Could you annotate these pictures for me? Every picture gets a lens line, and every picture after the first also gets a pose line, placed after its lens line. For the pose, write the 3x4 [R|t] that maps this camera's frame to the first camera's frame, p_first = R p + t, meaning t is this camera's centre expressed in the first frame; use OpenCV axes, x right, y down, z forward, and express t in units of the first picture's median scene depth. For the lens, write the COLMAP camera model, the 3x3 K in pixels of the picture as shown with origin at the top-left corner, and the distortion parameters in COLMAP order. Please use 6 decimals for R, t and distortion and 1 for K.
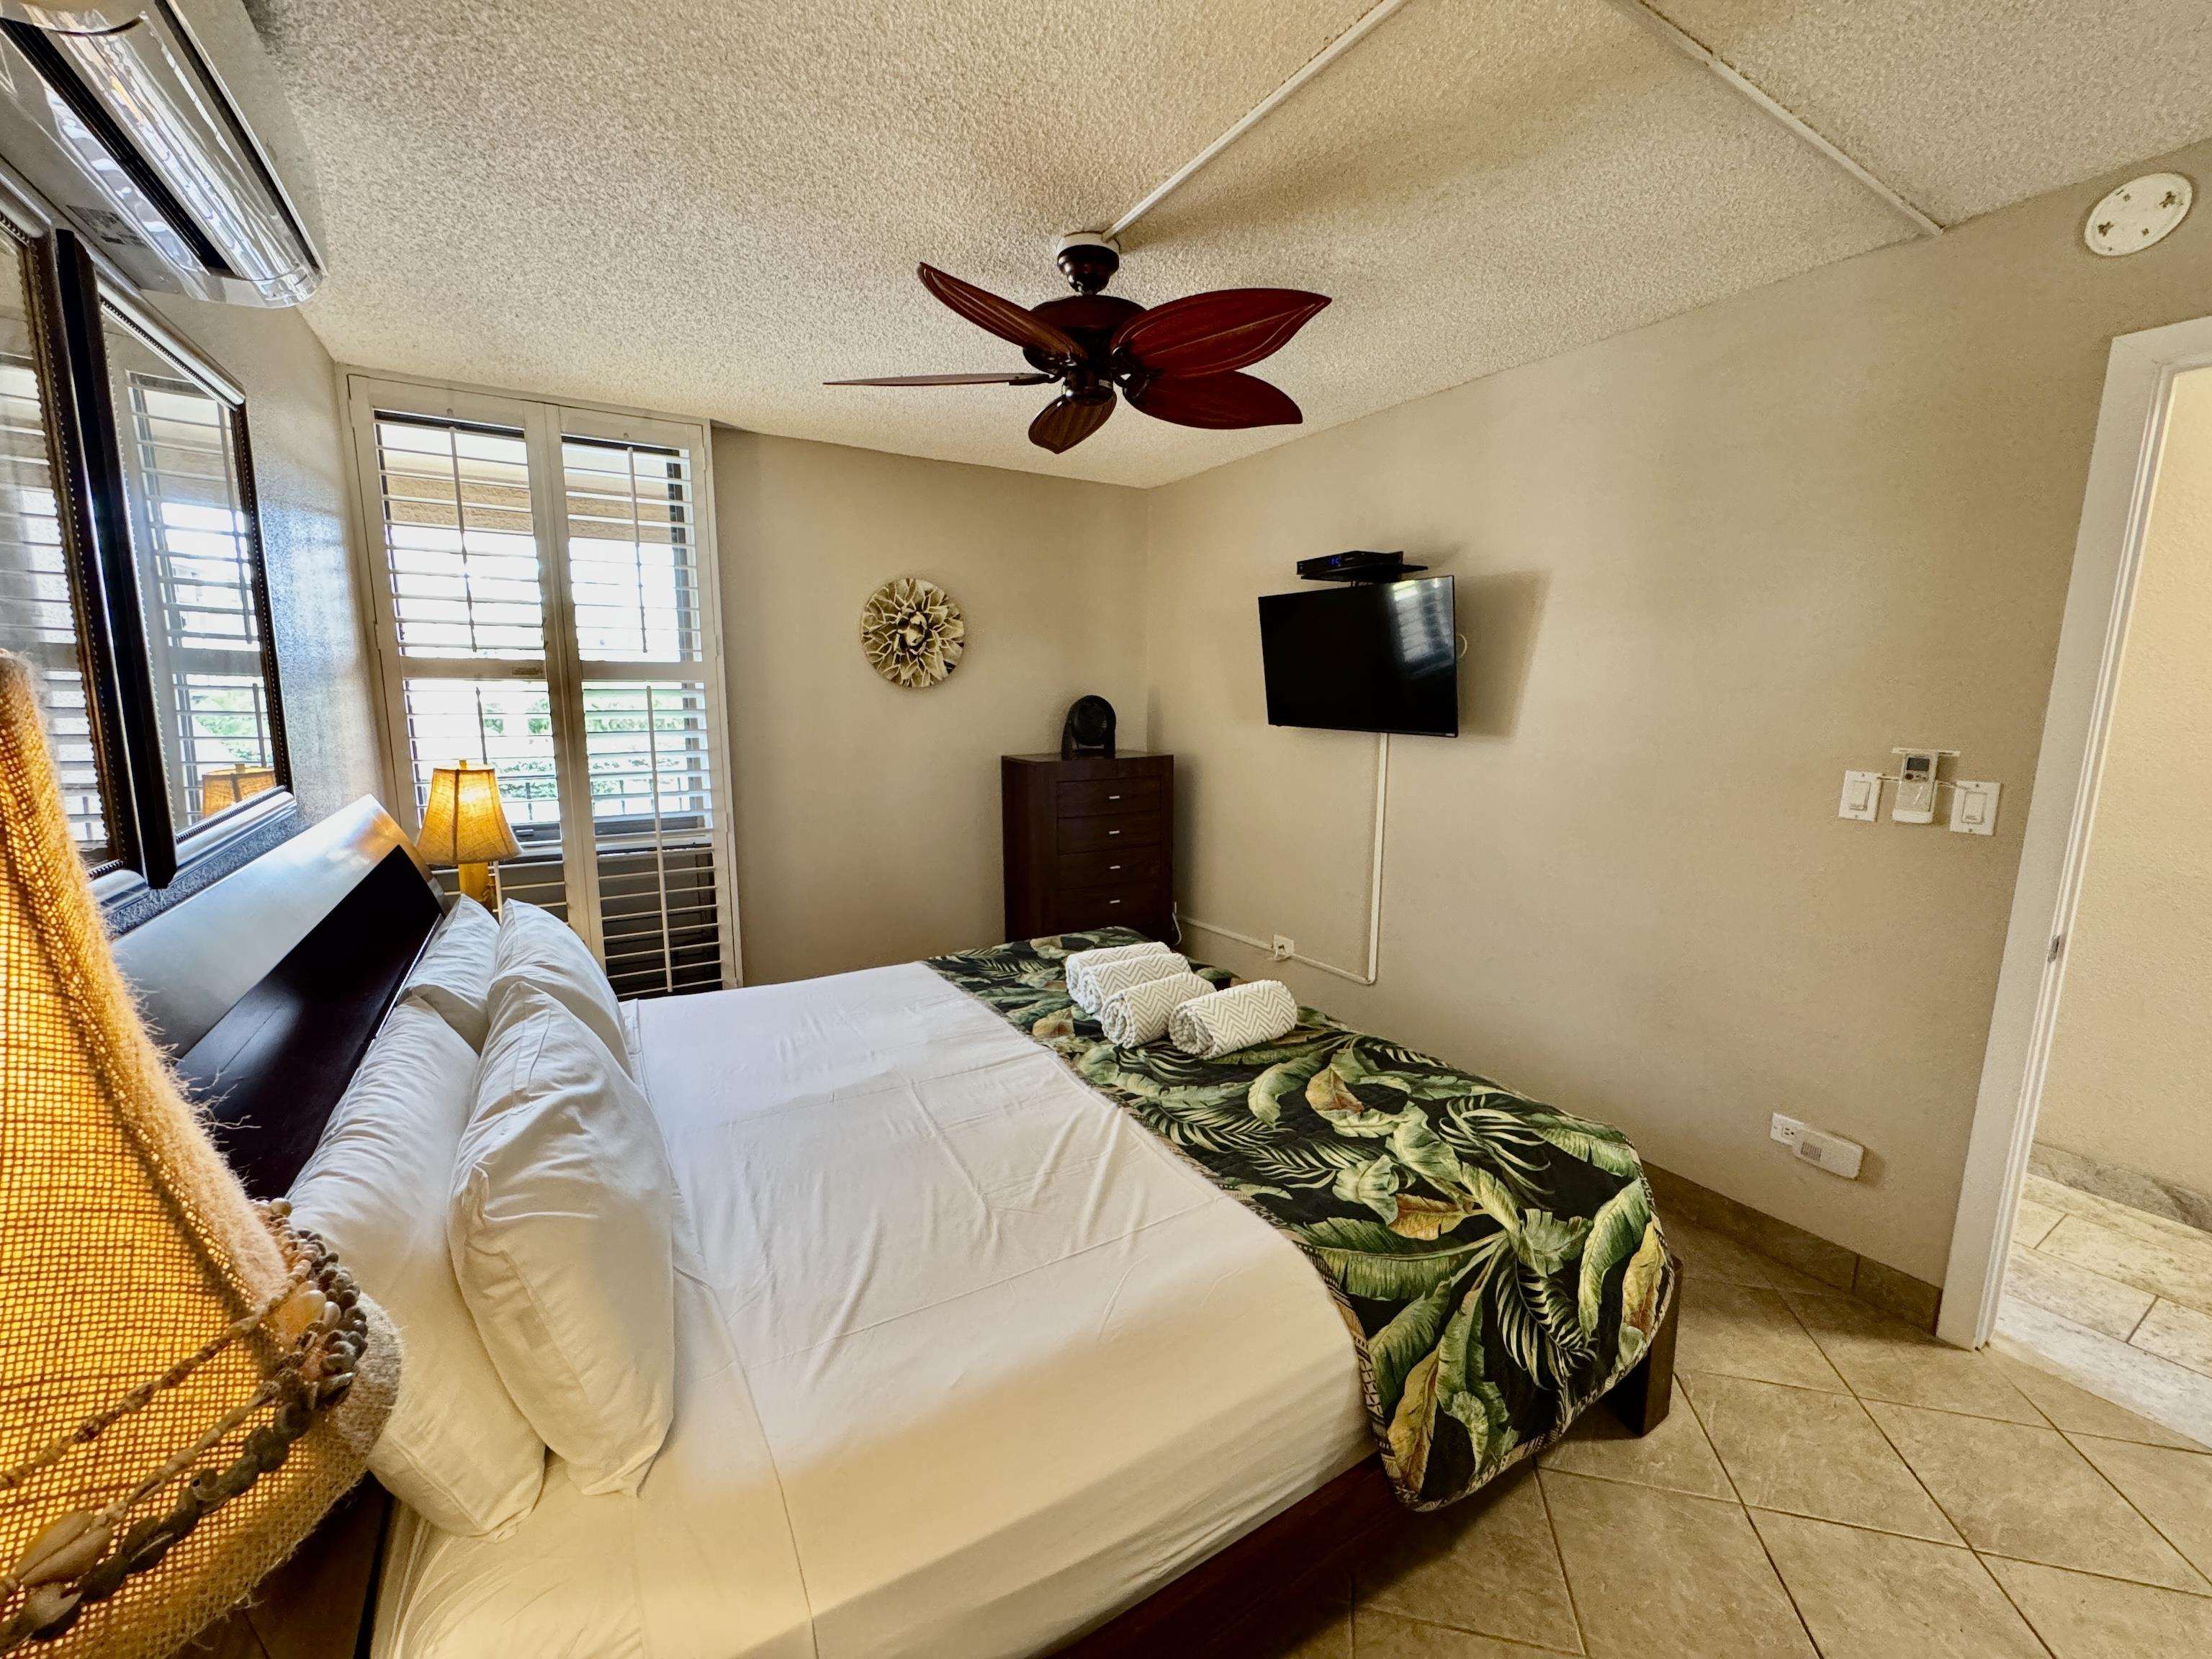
lens RADIAL K [[883.8, 0, 1155.3], [0, 883.8, 822.7], [0, 0, 1]] dist [-0.004635, 0.001154]
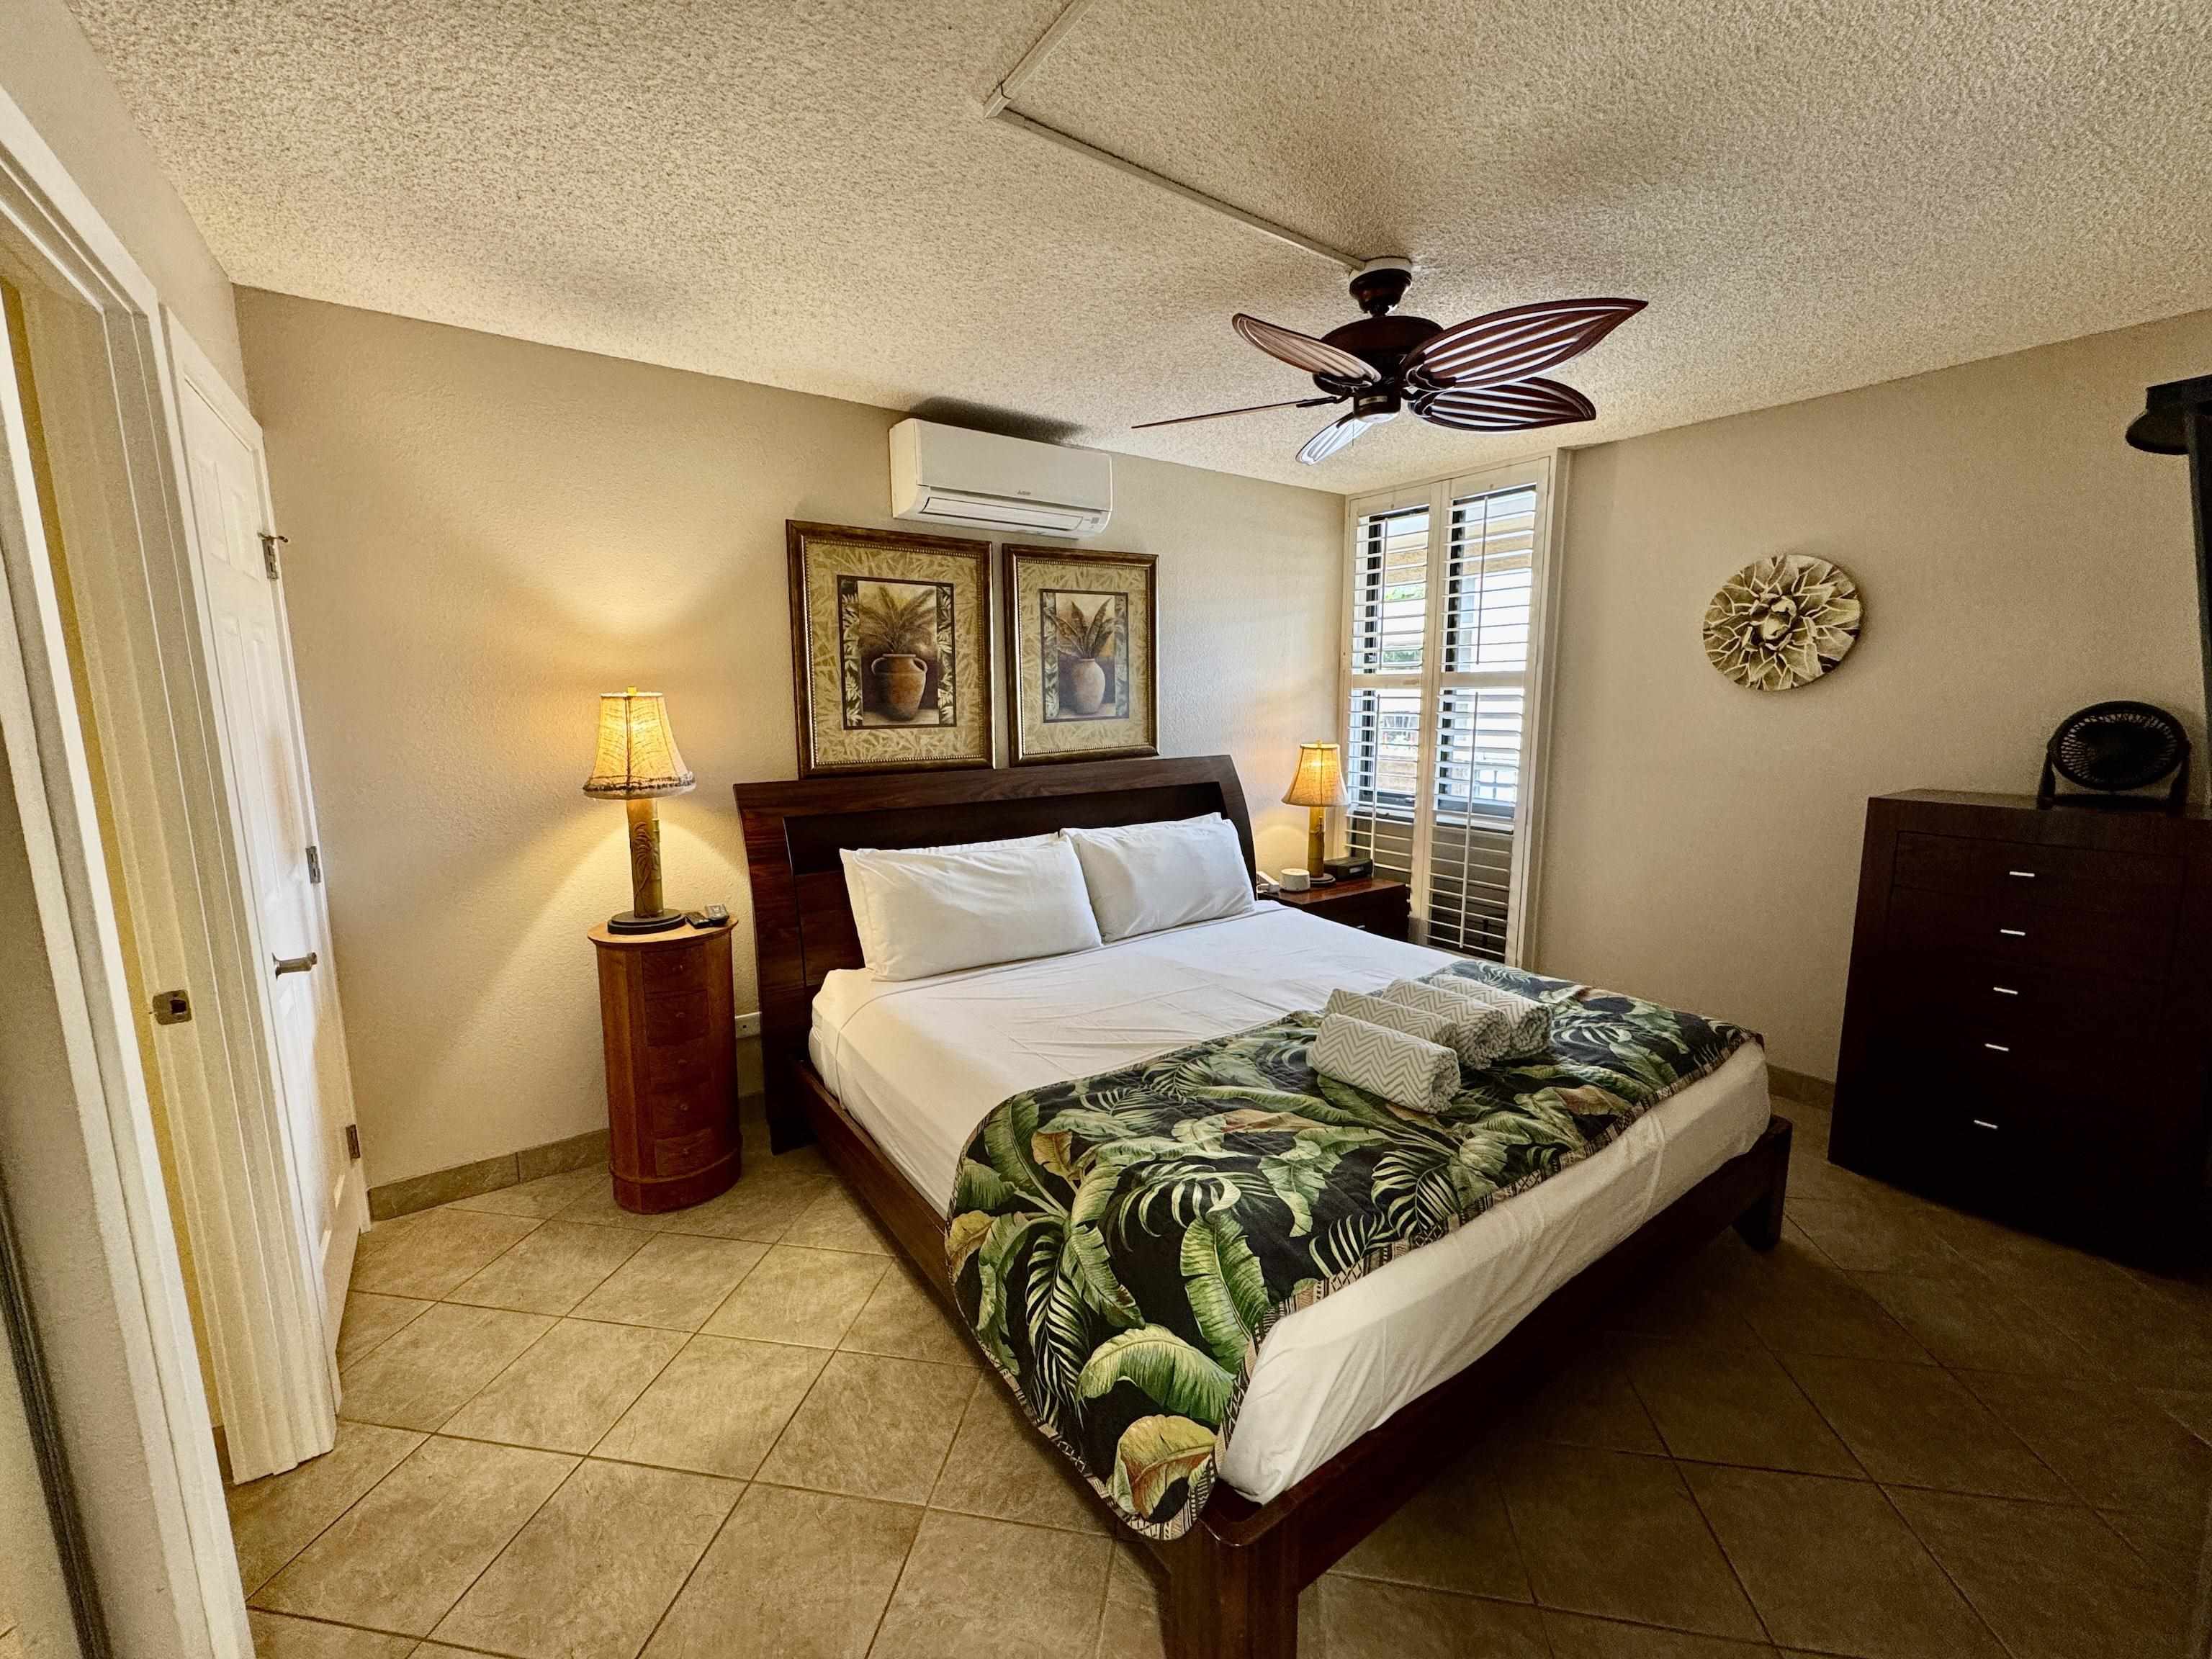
lens RADIAL K [[883.8, 0, 1062.6], [0, 883.8, 831.3], [0, 0, 1]] dist [-0.004635, 0.001154]
pose [[0.023827, 0.147281, -0.988808, 1.015937], [-0.144102, 0.979265, 0.142388, -0.094669], [0.989276, 0.139096, 0.044557, 0.661086]]
